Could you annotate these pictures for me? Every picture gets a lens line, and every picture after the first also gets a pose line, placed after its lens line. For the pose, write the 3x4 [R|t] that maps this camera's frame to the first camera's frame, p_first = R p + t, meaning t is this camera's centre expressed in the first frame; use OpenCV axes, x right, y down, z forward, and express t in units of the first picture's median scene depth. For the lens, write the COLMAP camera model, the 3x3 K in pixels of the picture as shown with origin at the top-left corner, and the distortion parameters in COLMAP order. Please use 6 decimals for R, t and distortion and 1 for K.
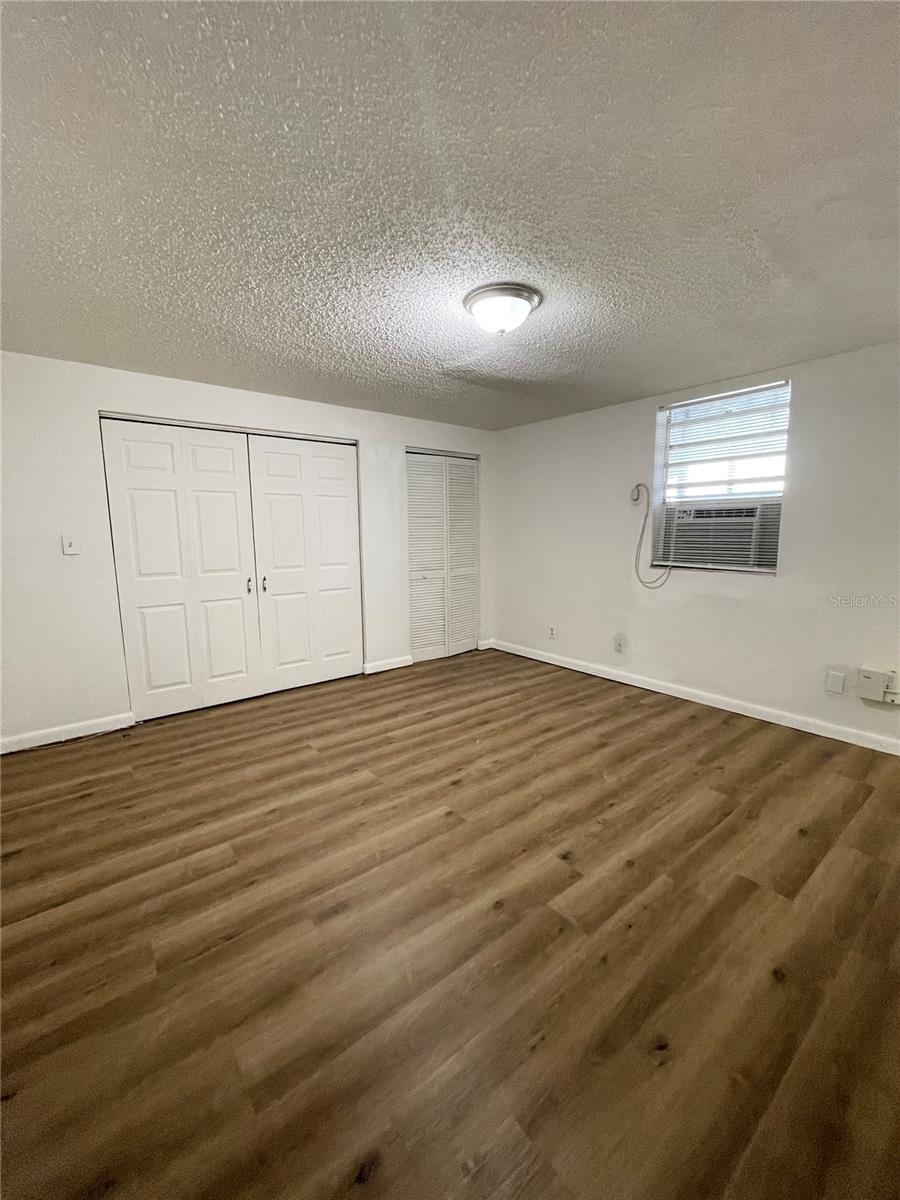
lens RADIAL K [[484.8, 0, 448.6], [0, 484.8, 598.1], [0, 0, 1]] dist [-0.005821, 0.003684]
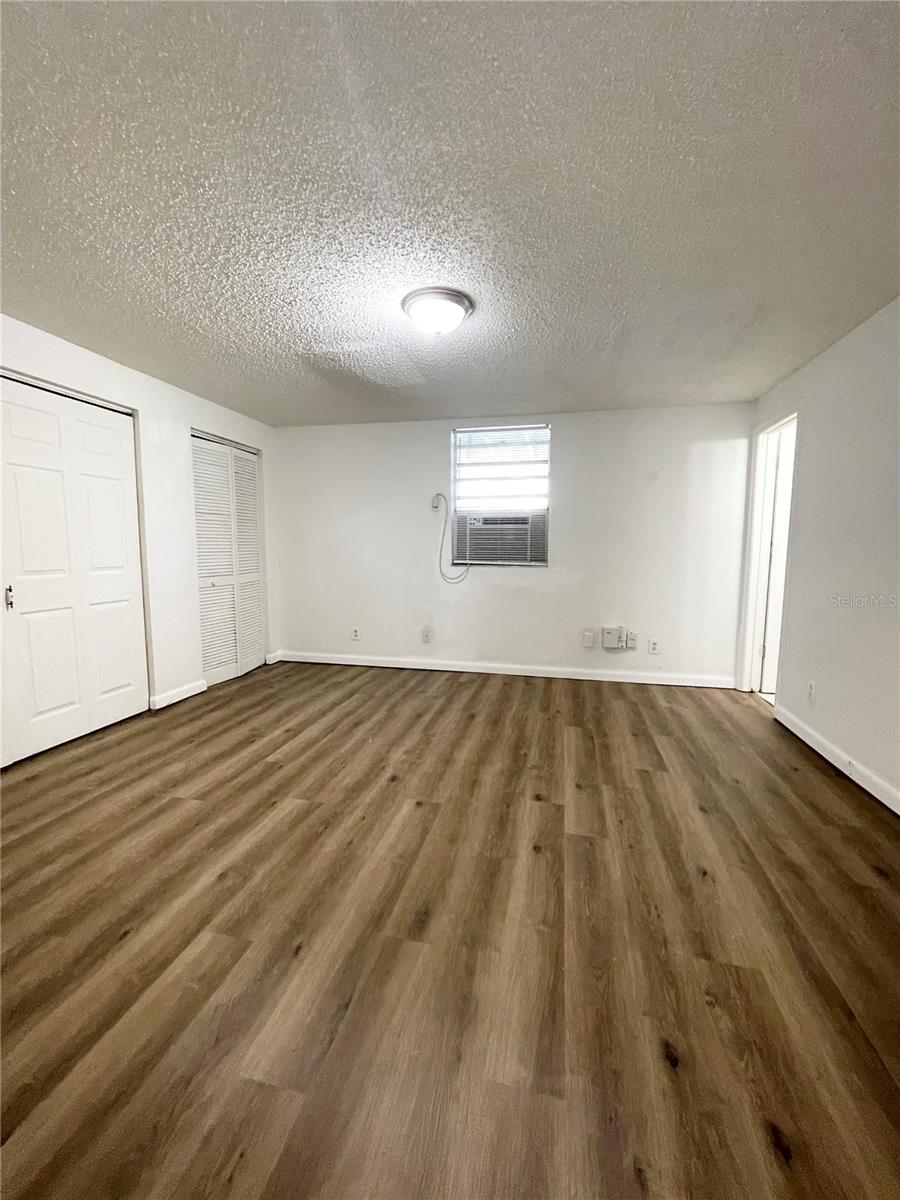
lens RADIAL K [[484.8, 0, 448.6], [0, 484.8, 598.1], [0, 0, 1]] dist [-0.005821, 0.003684]
pose [[0.781034, -0.054327, 0.622121, -0.367223], [0.077343, 0.996954, -0.010041, 0.029347], [-0.619680, 0.055959, 0.782857, 0.115624]]
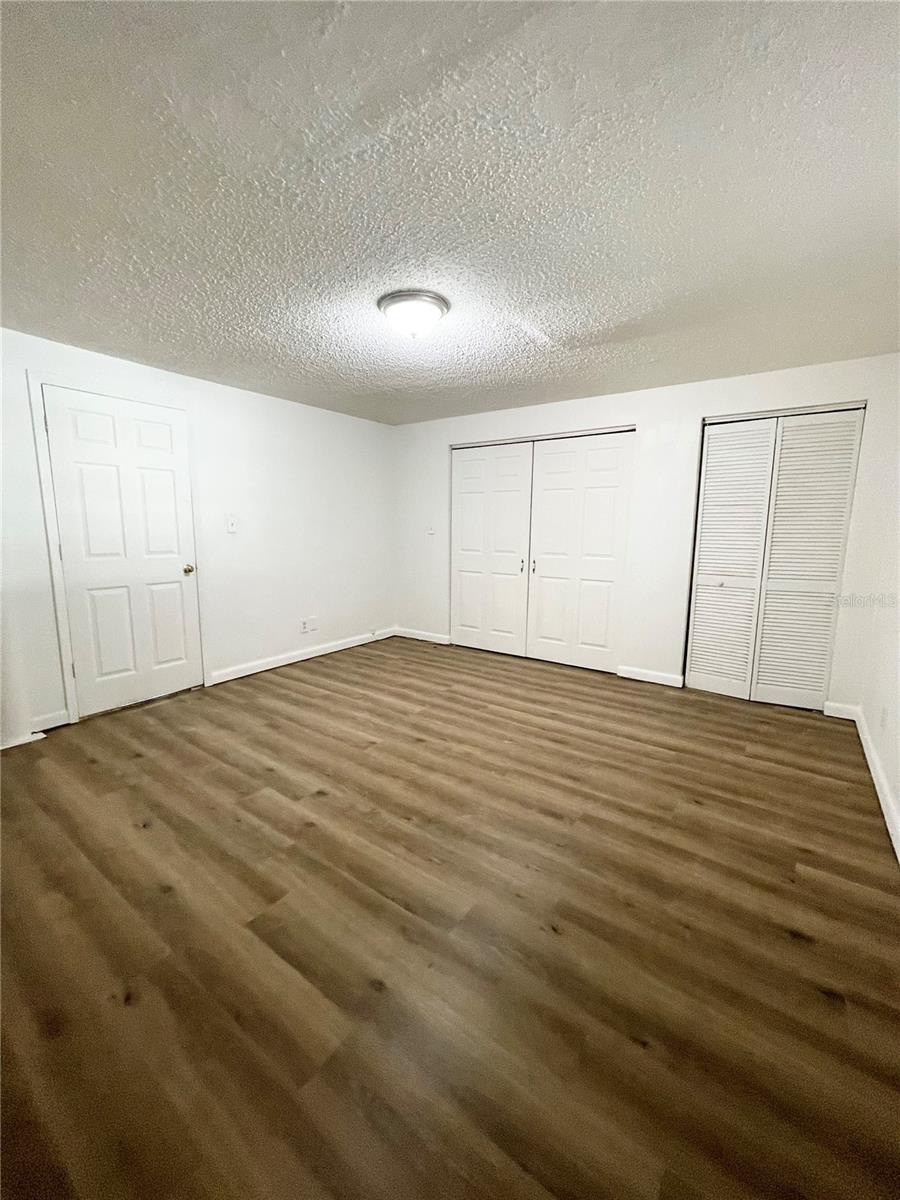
lens RADIAL K [[484.8, 0, 448.6], [0, 484.8, 598.1], [0, 0, 1]] dist [-0.005821, 0.003684]
pose [[0.270891, 0.156101, -0.949869, 0.809828], [-0.147975, 0.981788, 0.119146, -0.071114], [0.951168, 0.108281, 0.289057, 0.531809]]
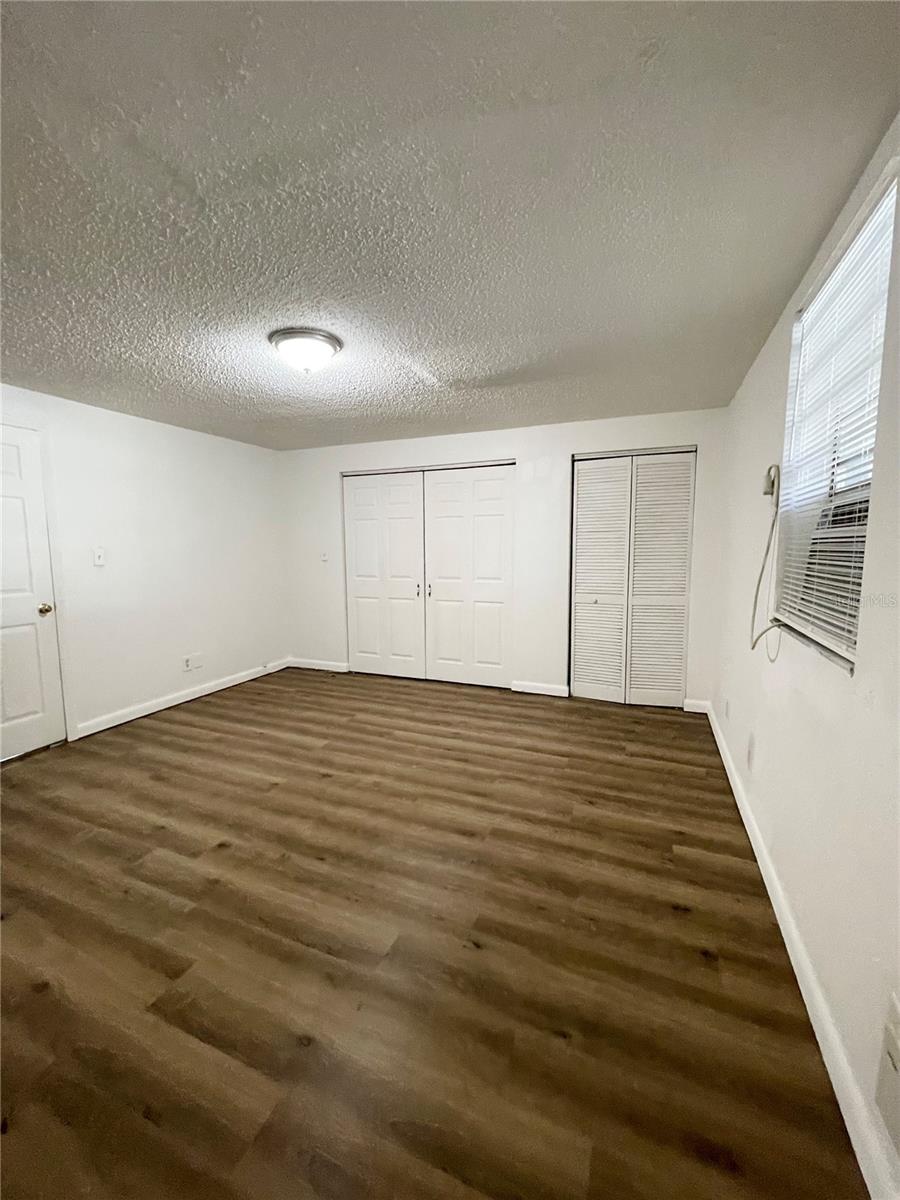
lens RADIAL K [[484.8, 0, 448.6], [0, 484.8, 598.1], [0, 0, 1]] dist [-0.005821, 0.003684]
pose [[0.480828, 0.099955, -0.871099, 0.820012], [-0.123007, 0.991346, 0.045855, -0.081858], [0.868144, 0.085103, 0.488962, 0.506902]]
